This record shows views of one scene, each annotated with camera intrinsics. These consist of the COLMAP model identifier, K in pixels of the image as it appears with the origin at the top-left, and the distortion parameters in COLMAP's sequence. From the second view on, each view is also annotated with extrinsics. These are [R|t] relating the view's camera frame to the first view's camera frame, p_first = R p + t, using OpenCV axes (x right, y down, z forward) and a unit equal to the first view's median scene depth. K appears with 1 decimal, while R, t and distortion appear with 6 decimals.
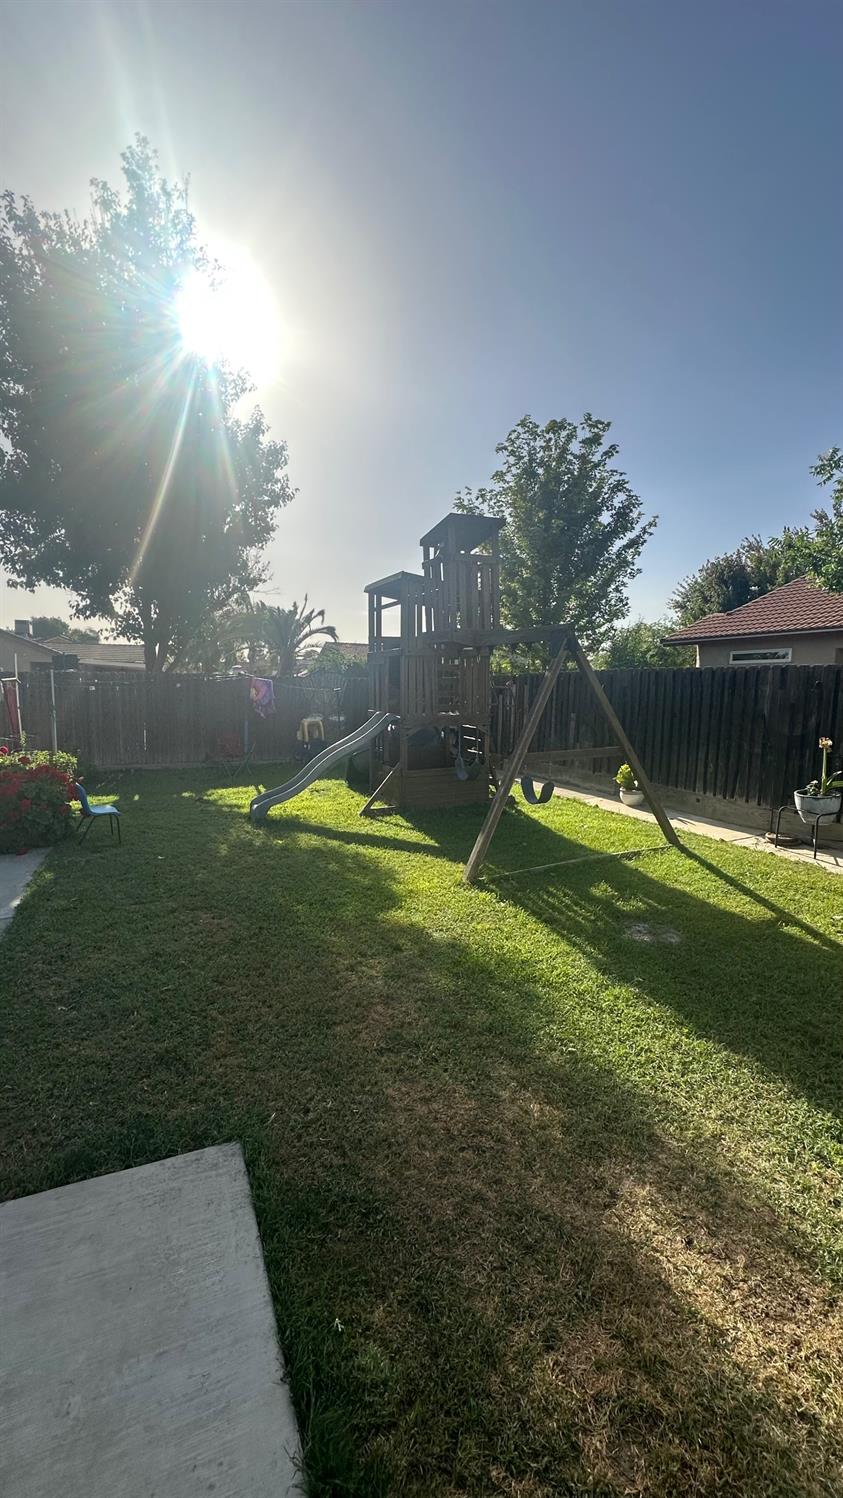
lens RADIAL K [[596.5, 0, 422.9], [0, 596.5, 745.5], [0, 0, 1]] dist [0.001260, -0.000084]
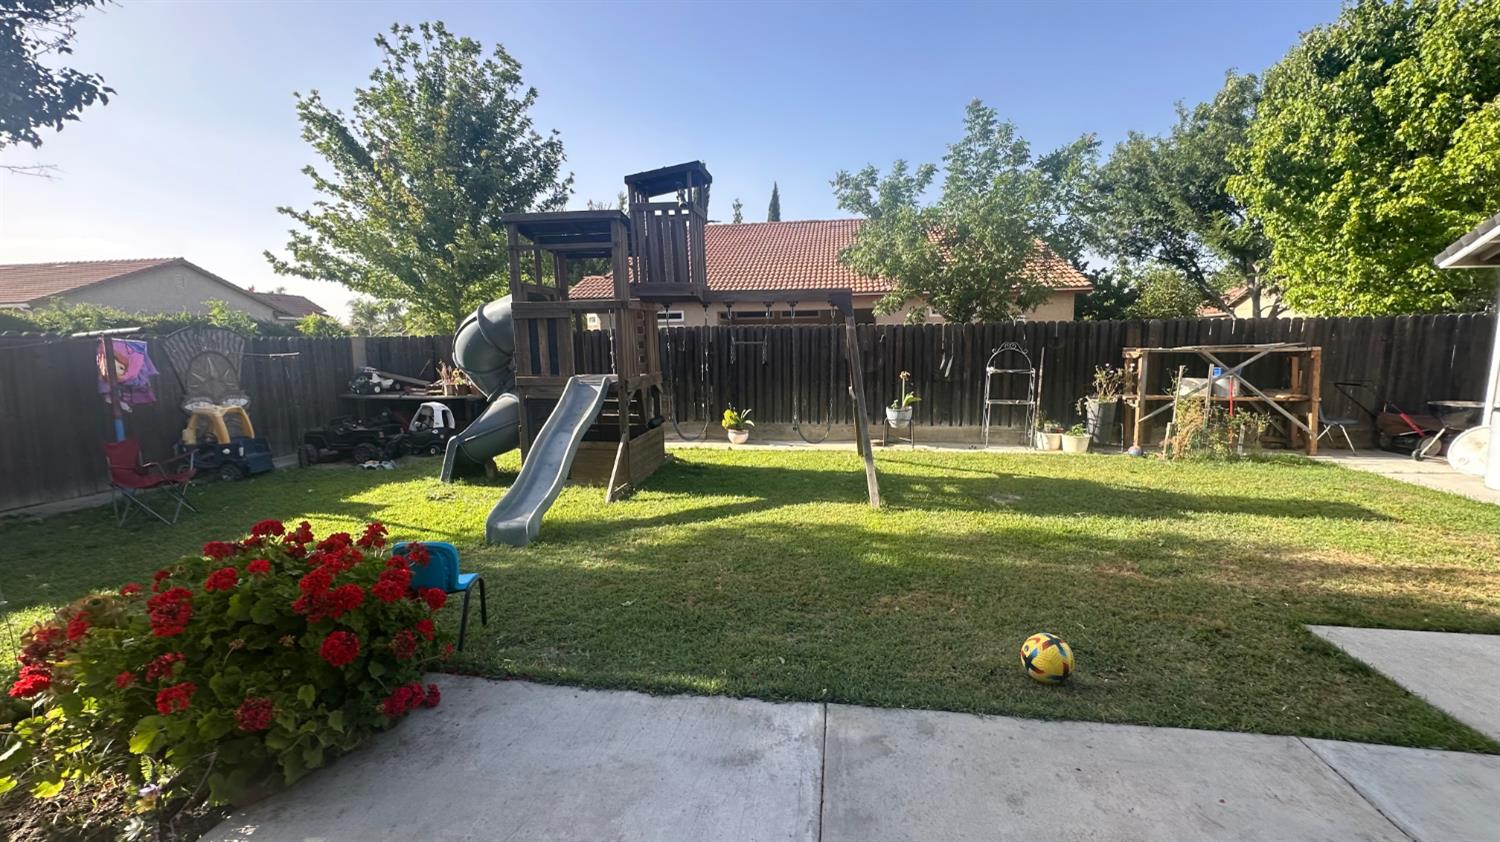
lens RADIAL K [[597.3, 0, 753.1], [0, 597.3, 426.7], [0, 0, 1]] dist [0.001260, -0.000084]
pose [[0.577234, -0.134121, 0.805489, -0.618054], [0.100938, 0.990574, 0.092604, -0.041027], [-0.810316, 0.027850, 0.585330, 0.323675]]
